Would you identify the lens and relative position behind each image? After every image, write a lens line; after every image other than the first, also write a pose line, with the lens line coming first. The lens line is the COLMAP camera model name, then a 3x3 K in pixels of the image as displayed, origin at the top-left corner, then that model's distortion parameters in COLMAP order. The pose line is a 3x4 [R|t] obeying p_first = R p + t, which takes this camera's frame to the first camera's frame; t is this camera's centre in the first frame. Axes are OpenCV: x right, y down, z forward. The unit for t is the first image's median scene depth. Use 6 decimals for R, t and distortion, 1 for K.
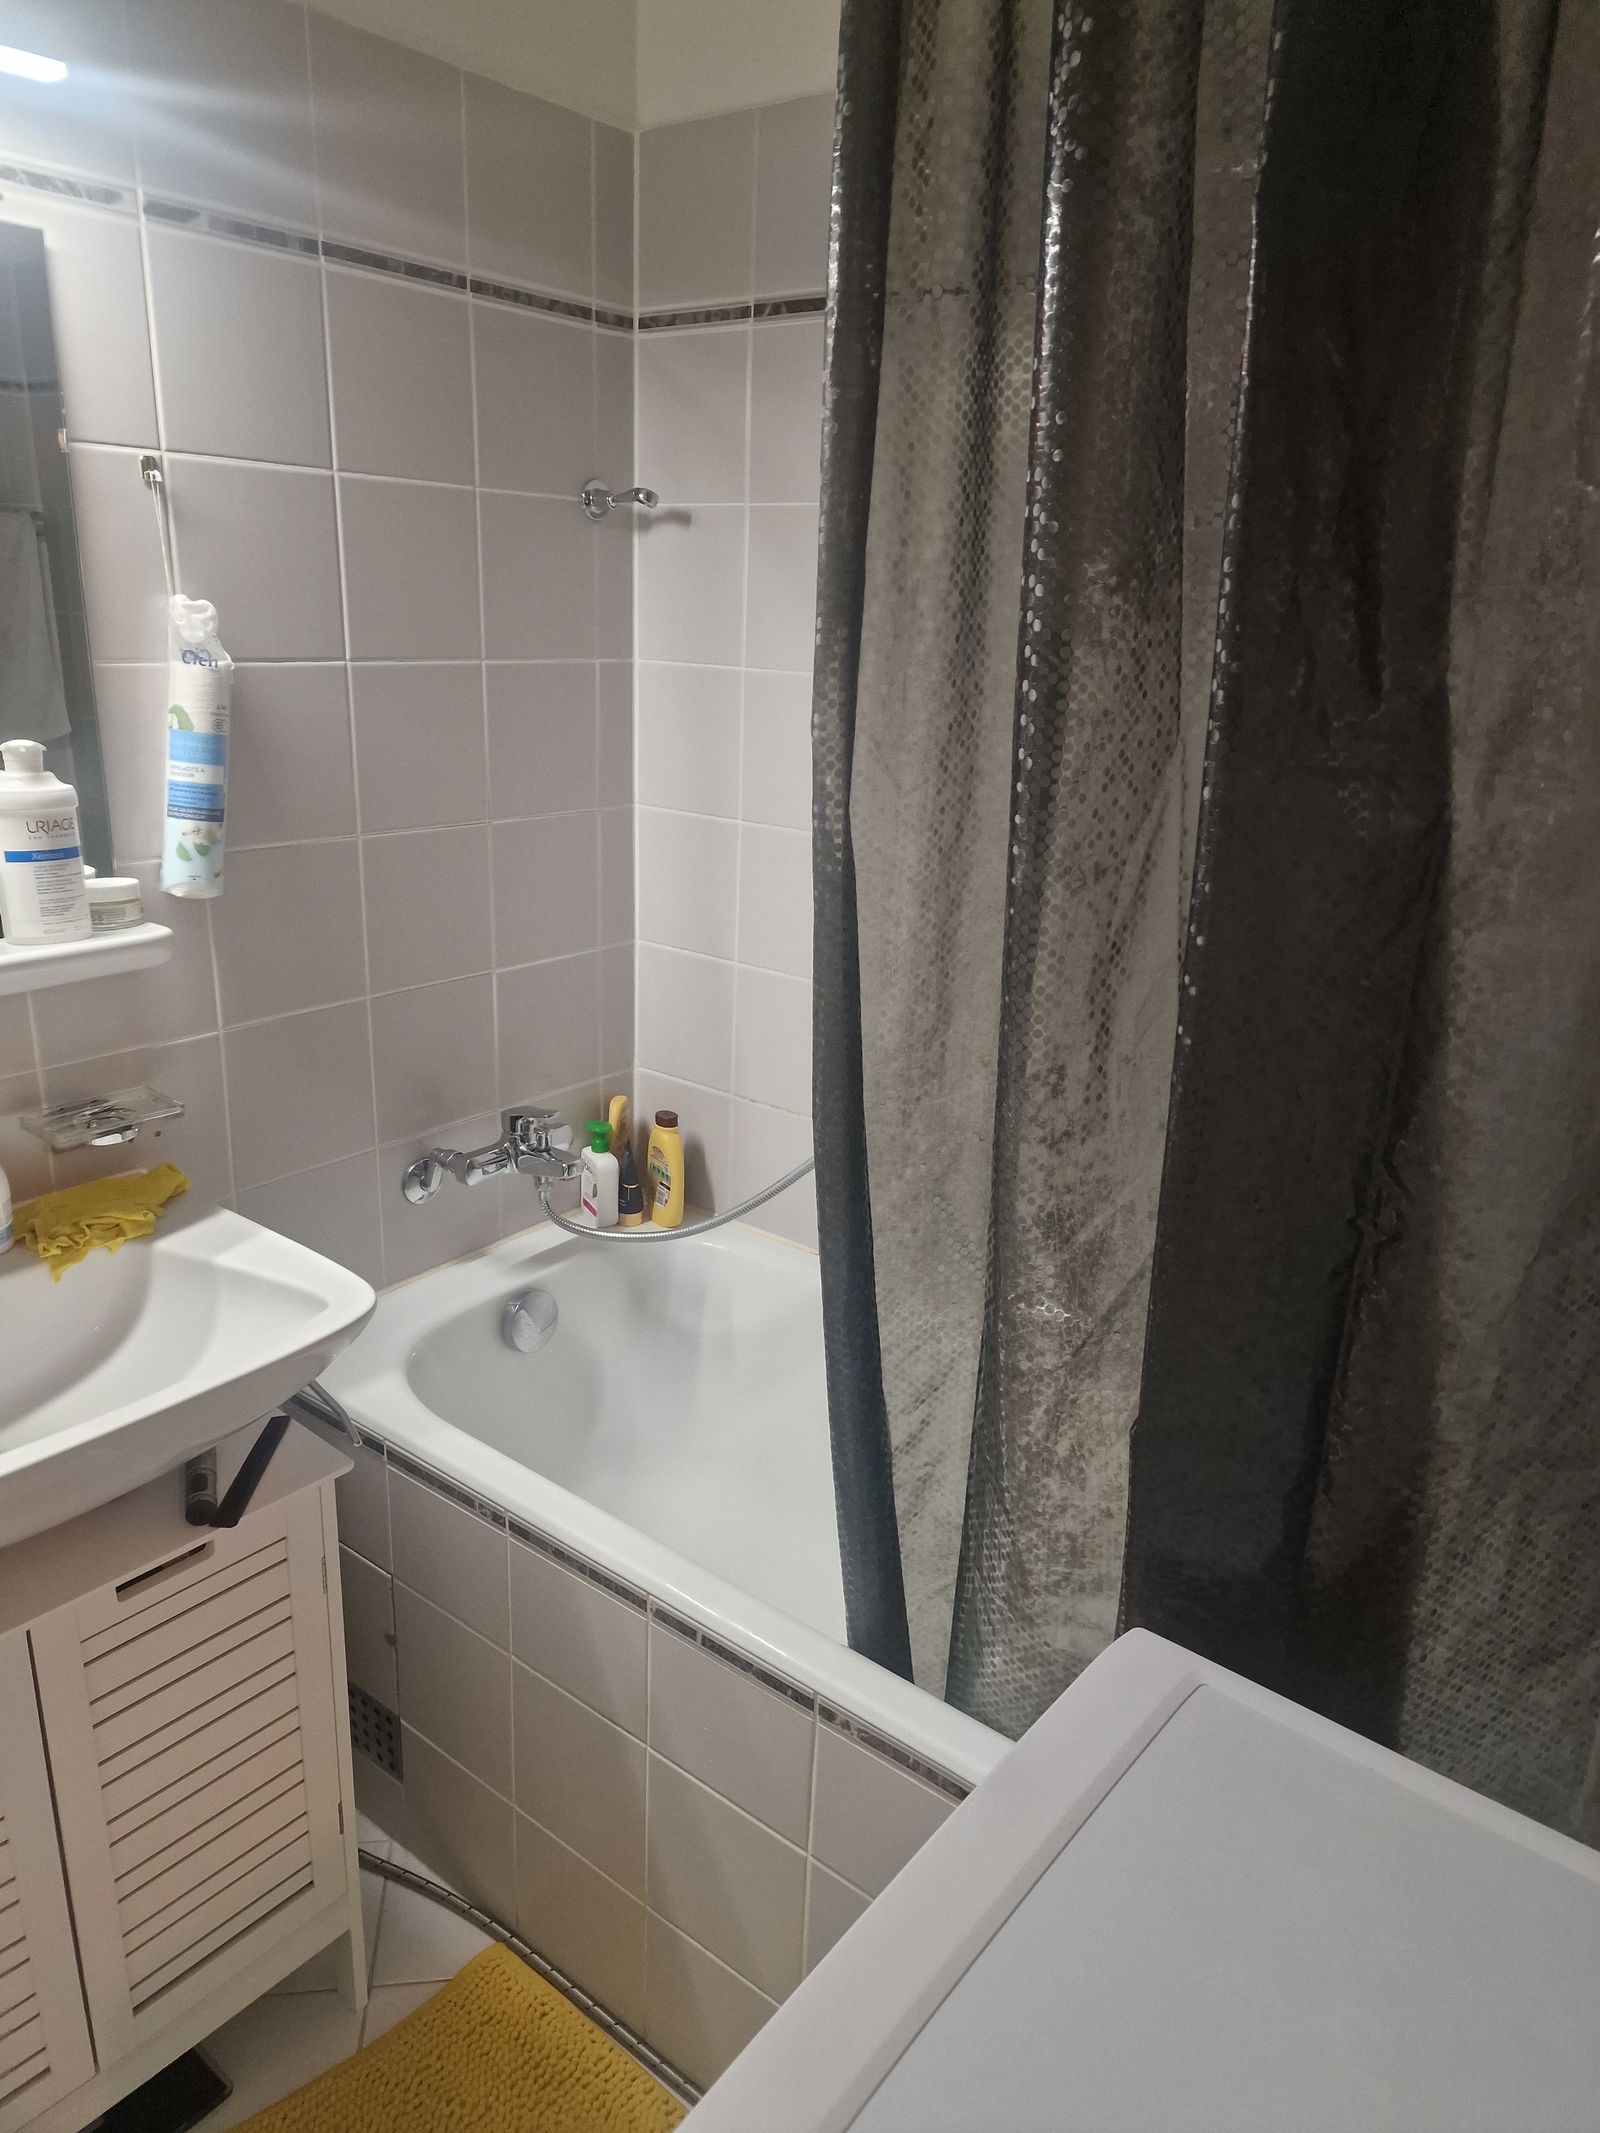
lens RADIAL K [[1489.3, 0, 800.0], [0, 1489.3, 1066.5], [0, 0, 1]] dist [0.004710, -0.003168]
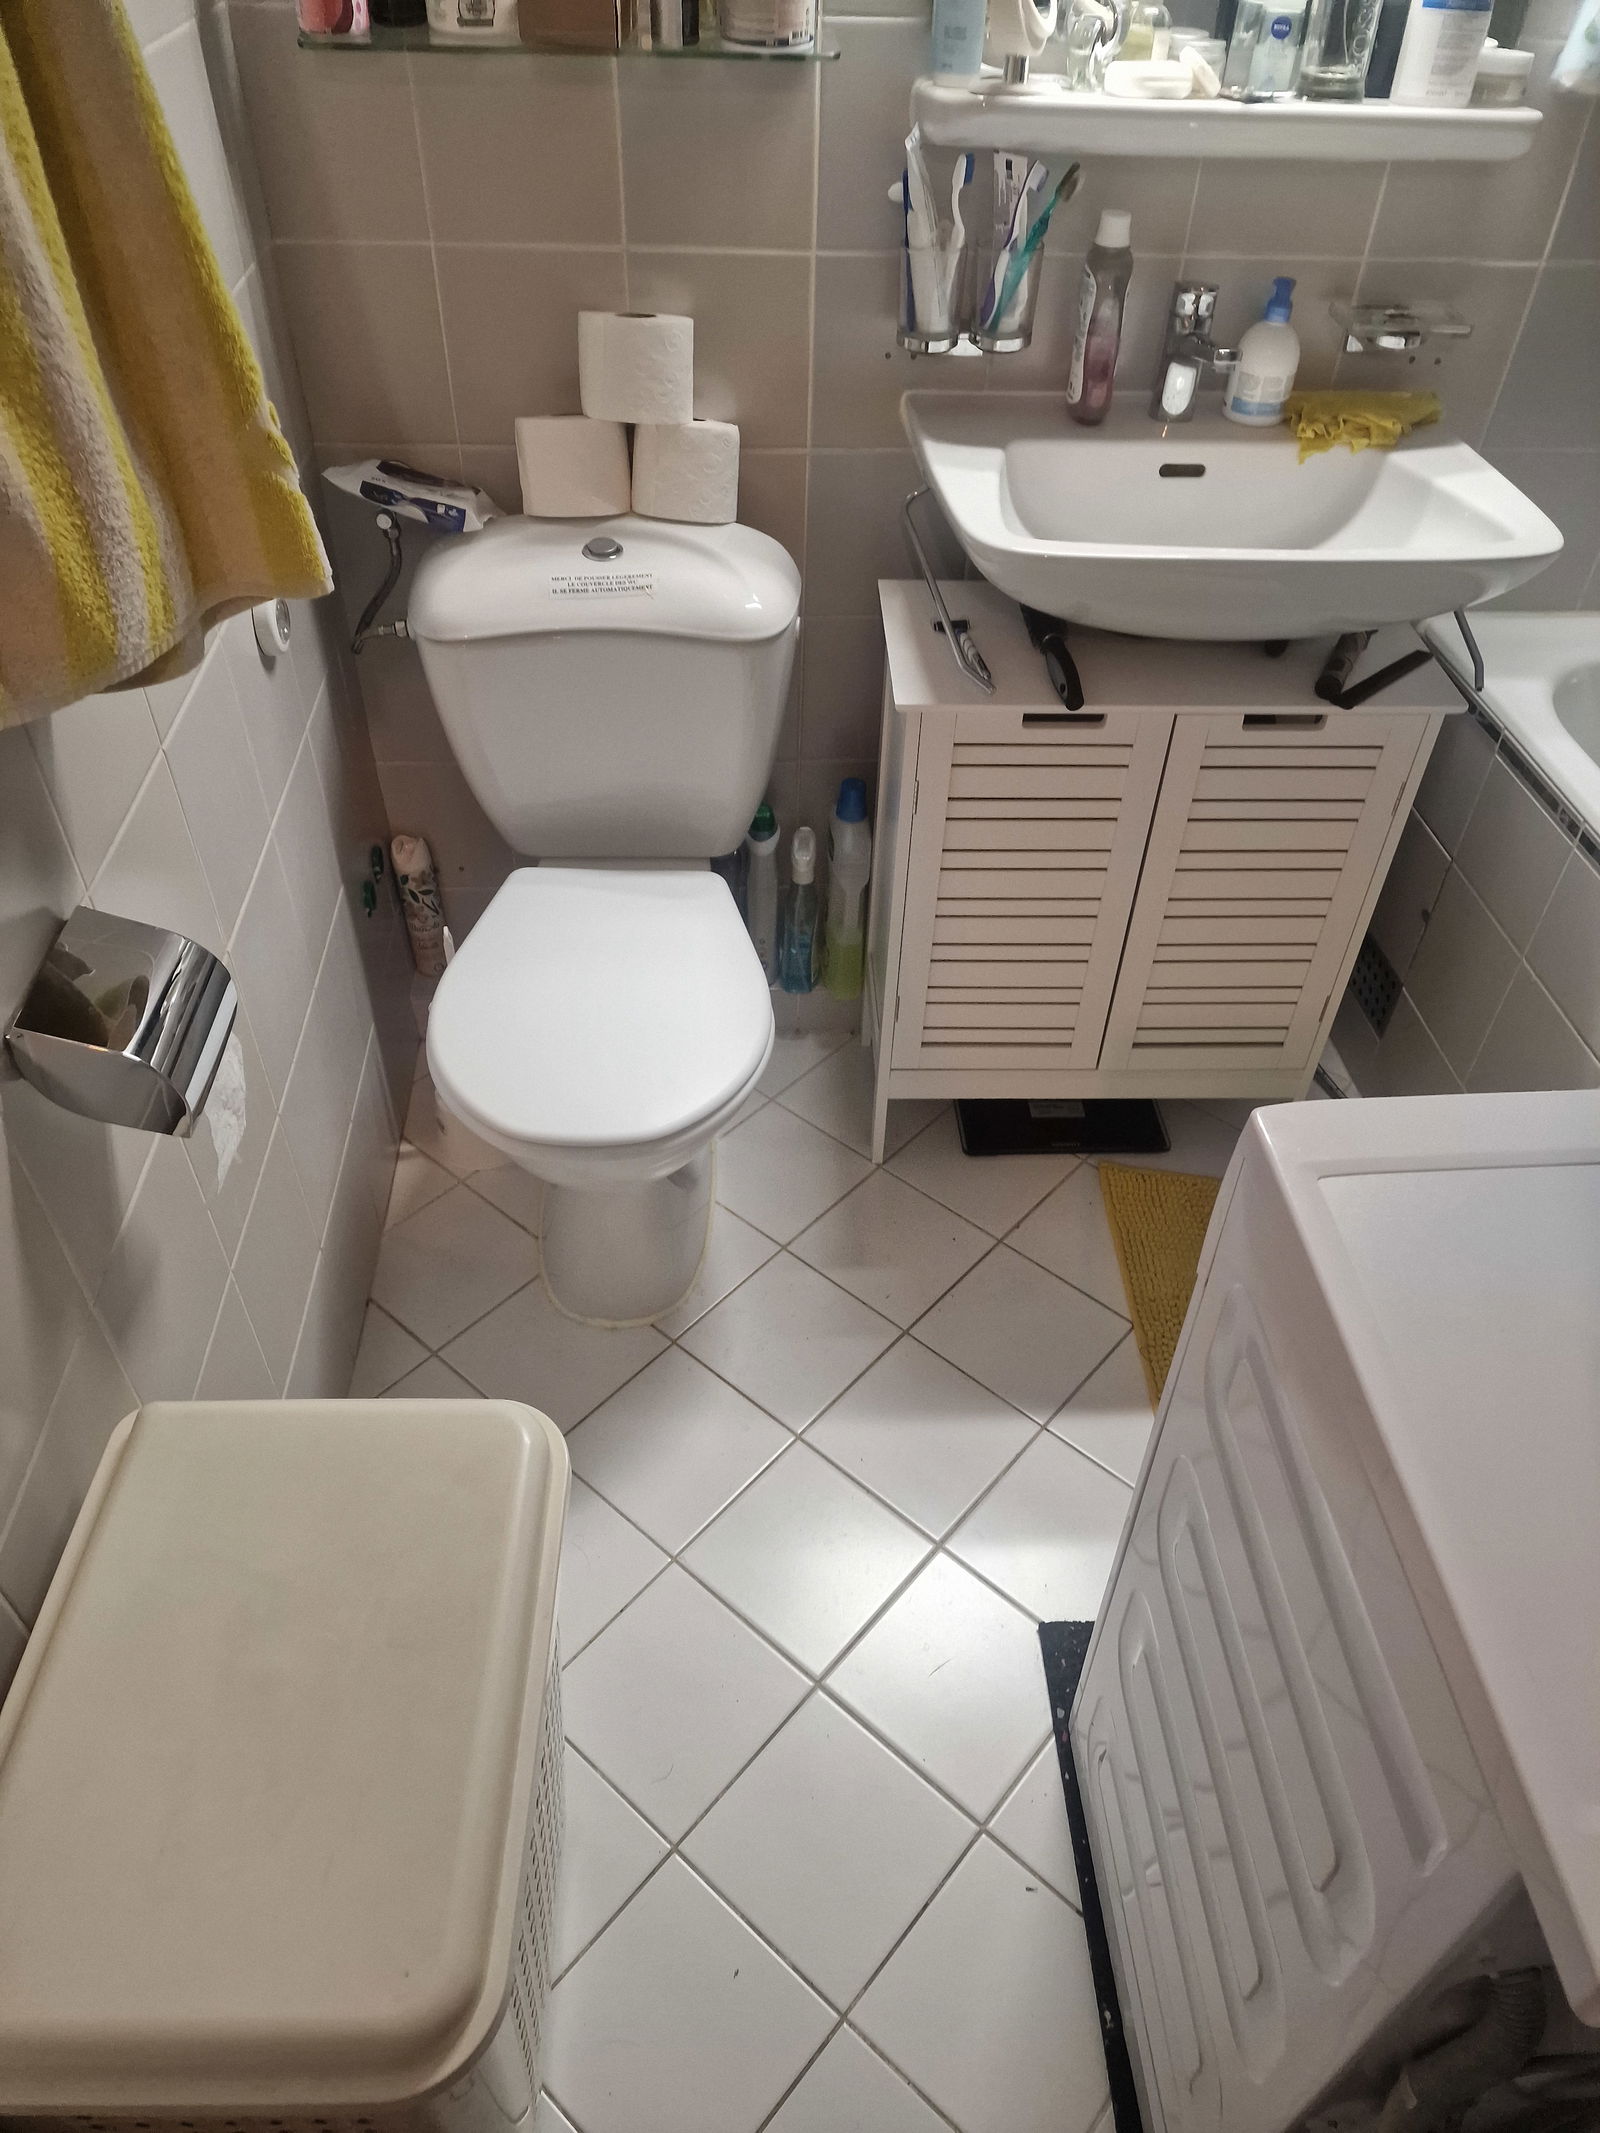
lens RADIAL K [[1489.3, 0, 800.0], [0, 1489.3, 1066.5], [0, 0, 1]] dist [0.004710, -0.003168]
pose [[0.671255, 0.500154, -0.547049, 0.096681], [-0.236641, 0.844014, 0.481292, 0.074341], [0.702437, -0.193615, 0.684905, -0.135162]]
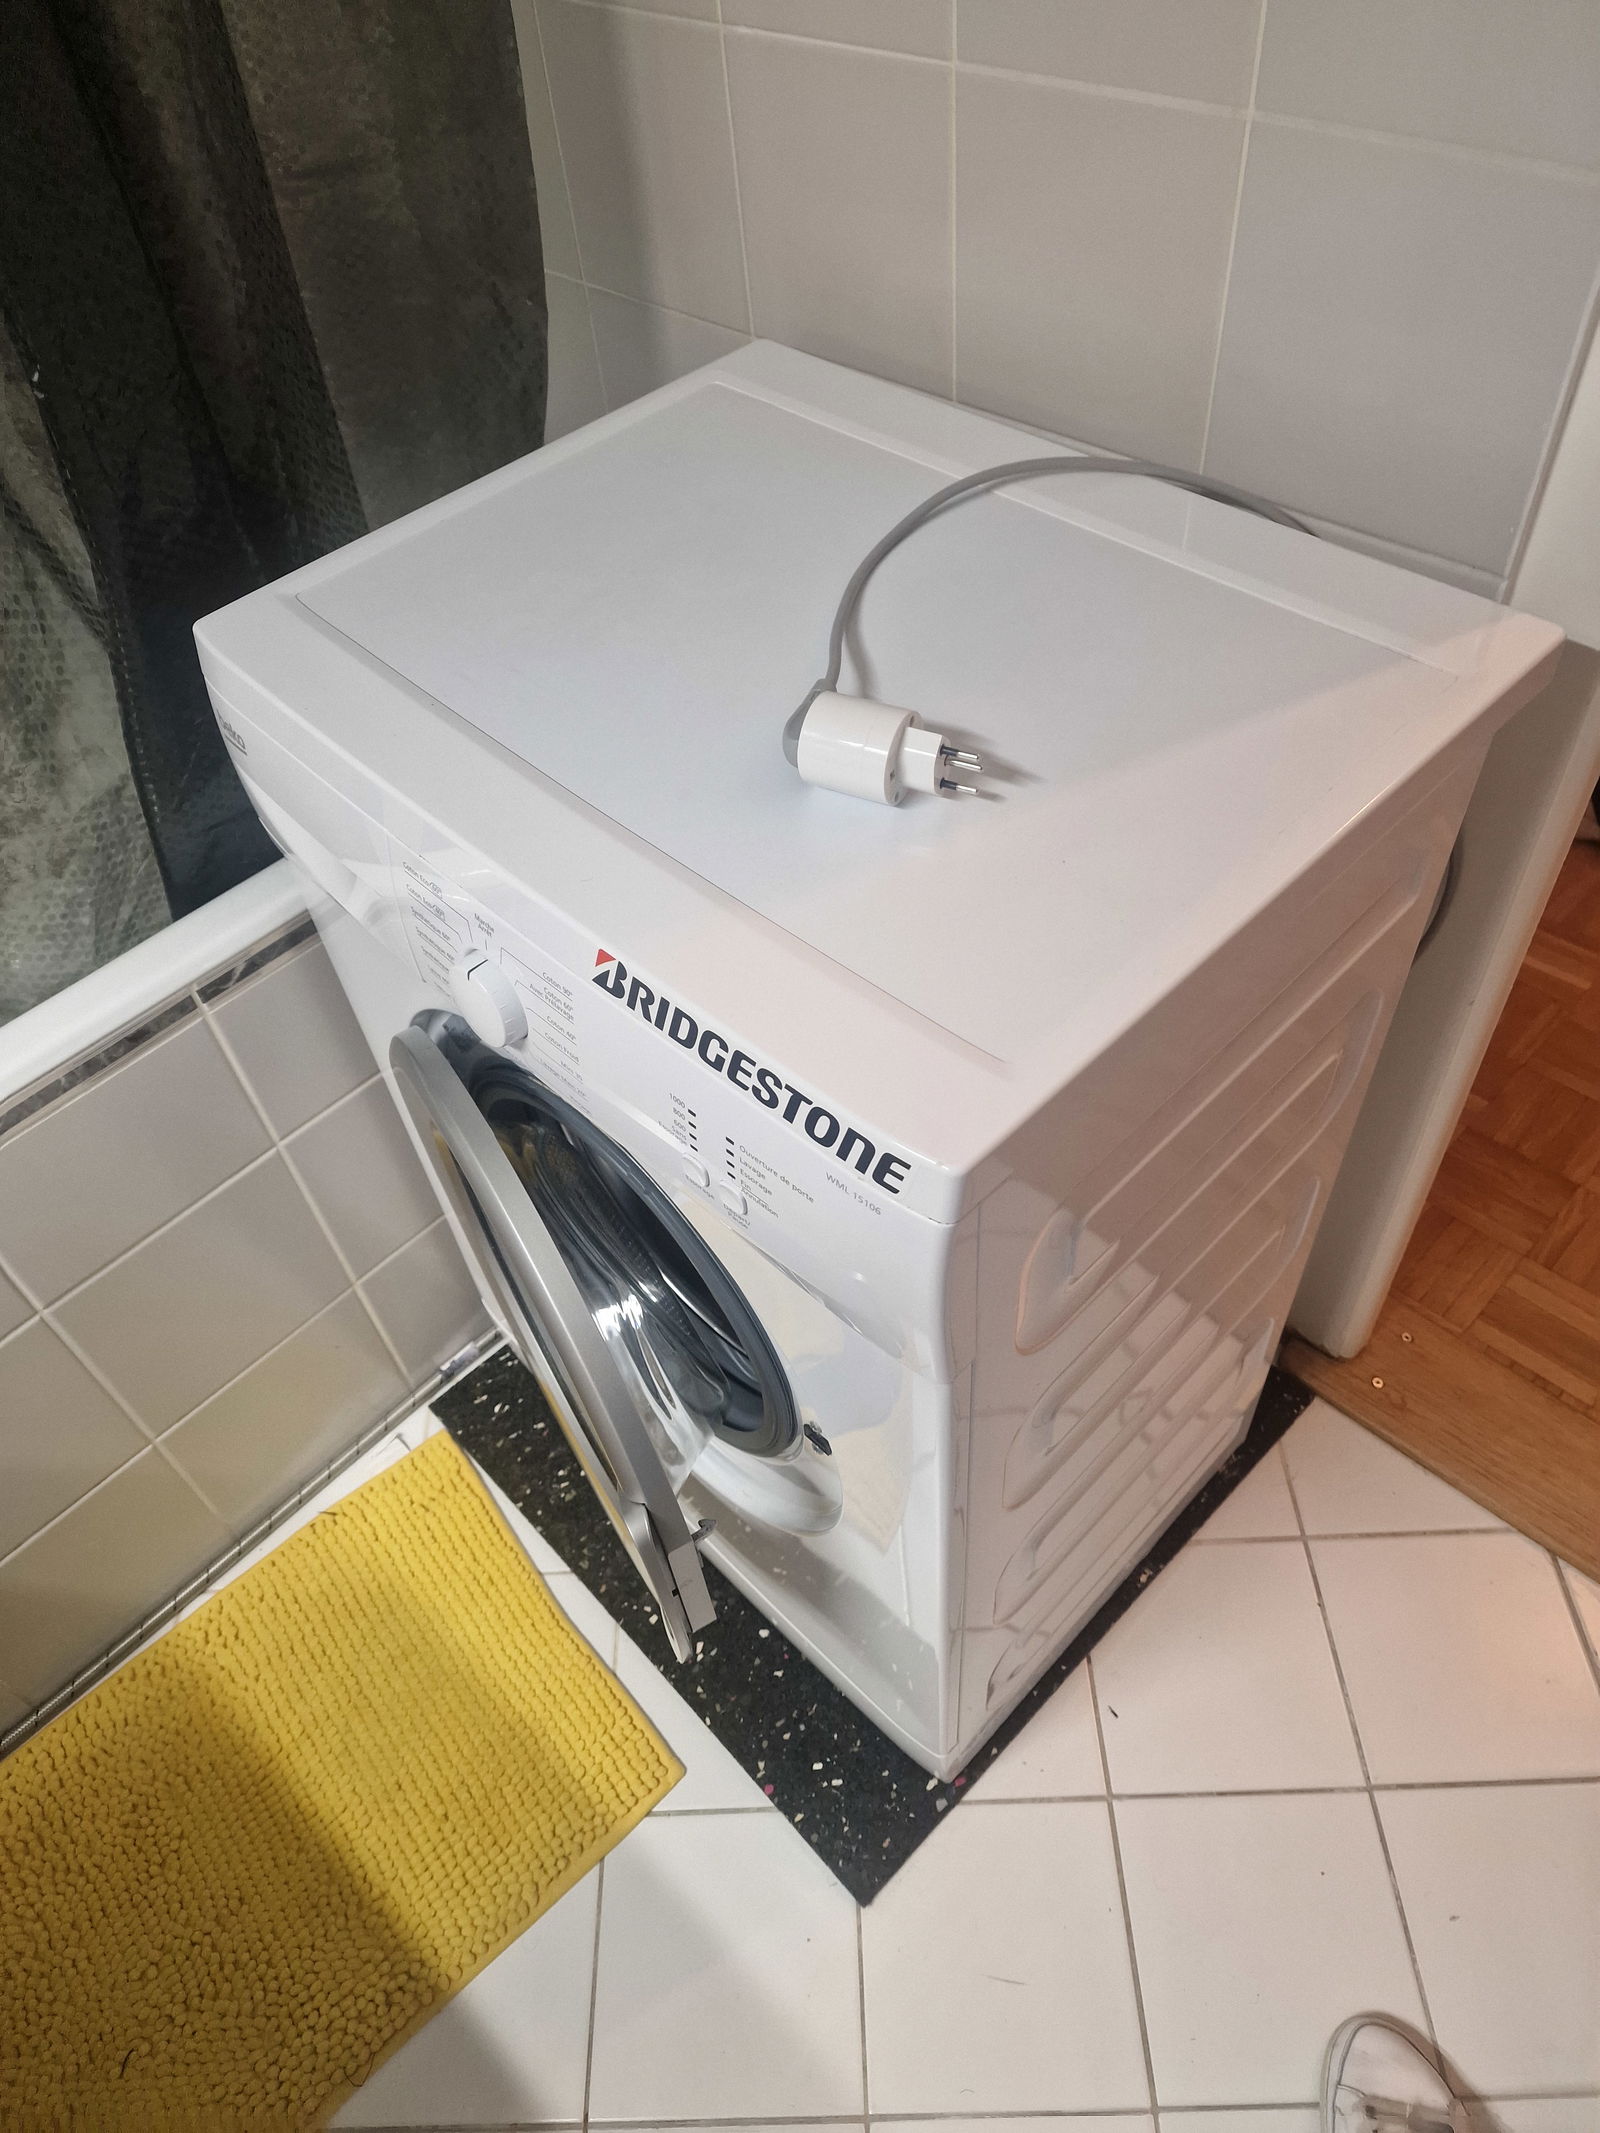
lens RADIAL K [[1489.3, 0, 800.0], [0, 1489.3, 1066.5], [0, 0, 1]] dist [0.004710, -0.003168]
pose [[0.105117, -0.766774, 0.633252, -0.329991], [0.390462, 0.617465, 0.682844, 0.062019], [-0.914598, 0.175482, 0.364303, 0.299788]]
